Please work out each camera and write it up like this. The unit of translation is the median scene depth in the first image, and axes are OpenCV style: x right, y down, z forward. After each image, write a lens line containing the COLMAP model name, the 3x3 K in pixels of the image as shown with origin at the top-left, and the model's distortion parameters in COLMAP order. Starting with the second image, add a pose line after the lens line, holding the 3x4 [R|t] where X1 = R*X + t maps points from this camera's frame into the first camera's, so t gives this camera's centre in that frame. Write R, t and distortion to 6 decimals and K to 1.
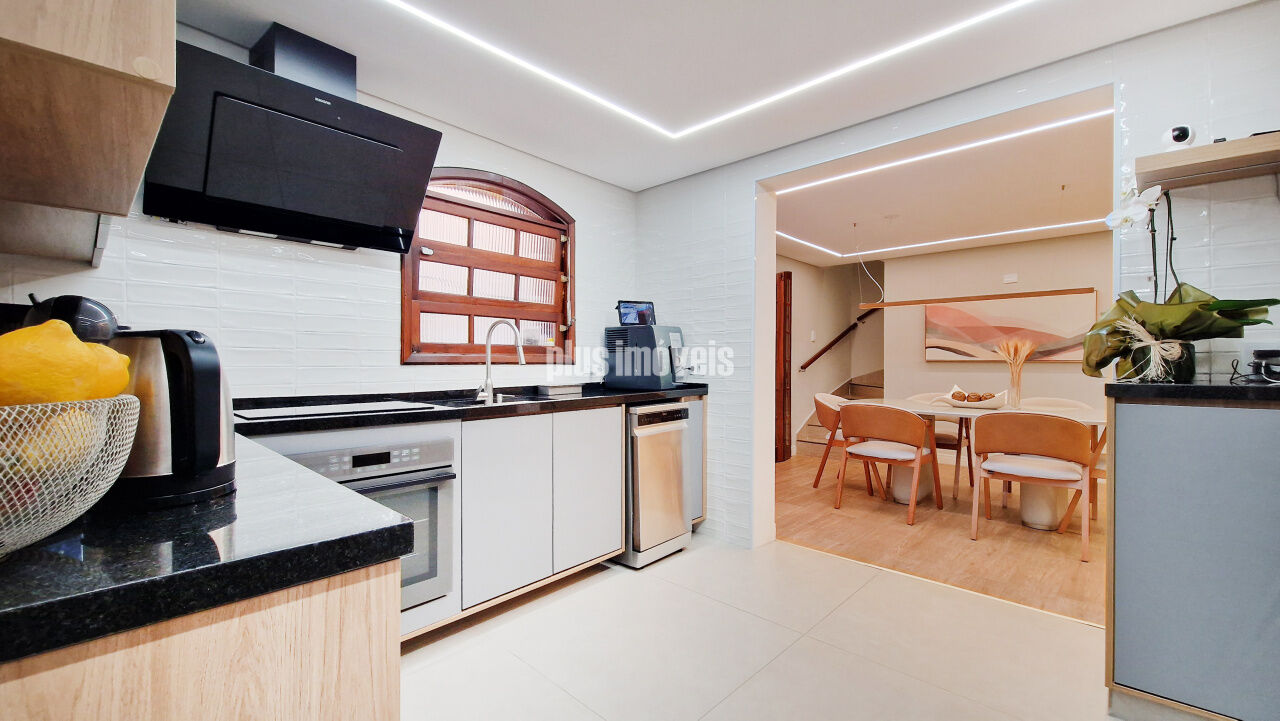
lens RADIAL K [[516.7, 0, 611.9], [0, 516.7, 370.3], [0, 0, 1]] dist [0.001513, 0.000098]
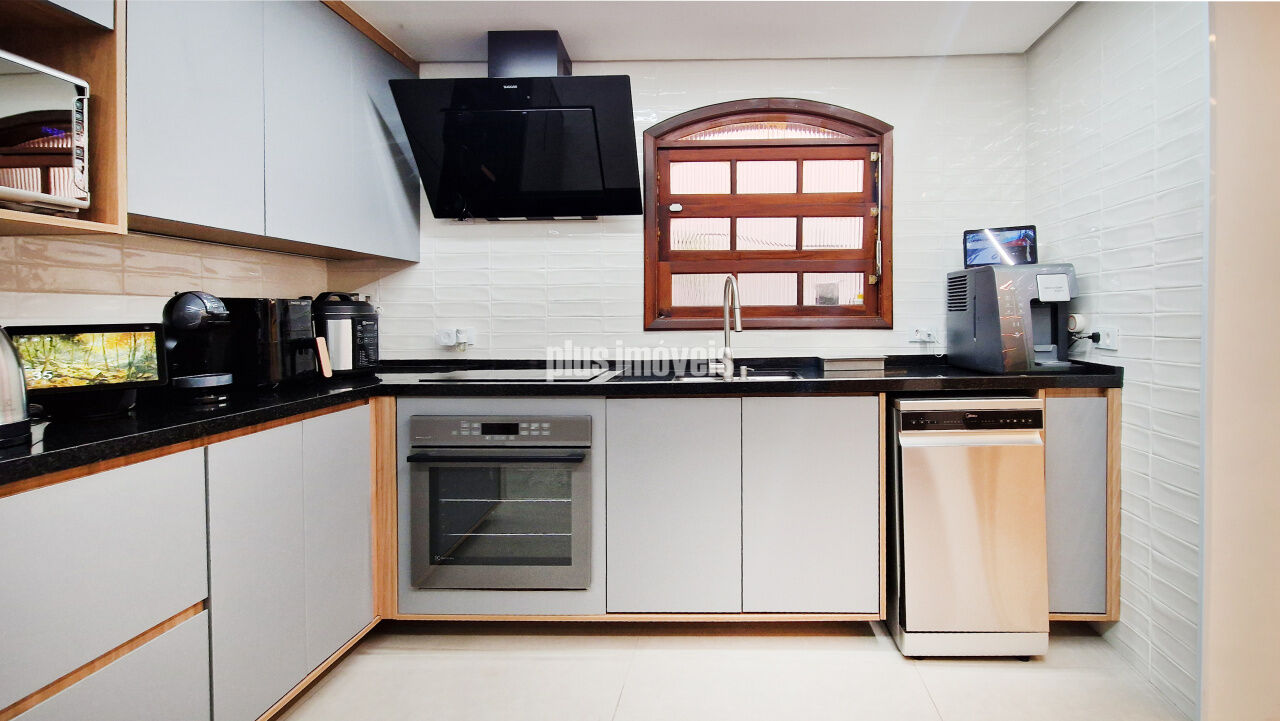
lens RADIAL K [[539.2, 0, 706.3], [0, 539.2, 323.9], [0, 0, 1]] dist [0.000782, 0.000227]
pose [[0.667919, 0.001117, -0.744233, 0.367862], [-0.001660, 0.999999, 0.000010, -0.020965], [0.744232, 0.001229, 0.667920, 0.369719]]
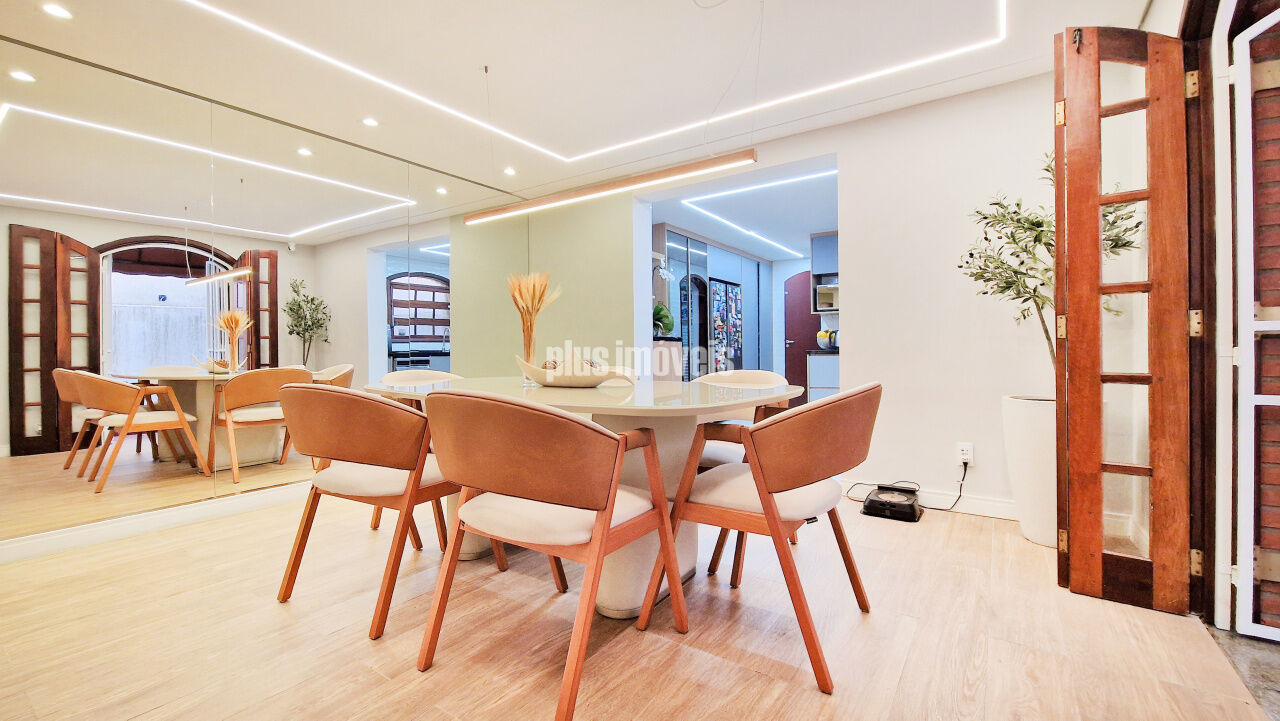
lens RADIAL K [[516.7, 0, 611.9], [0, 516.7, 370.3], [0, 0, 1]] dist [0.001513, 0.000098]
pose [[0.992328, -0.016125, 0.122580, 0.430628], [0.011004, 0.999043, 0.042341, 0.032801], [-0.123145, -0.040668, 0.991555, -1.919315]]
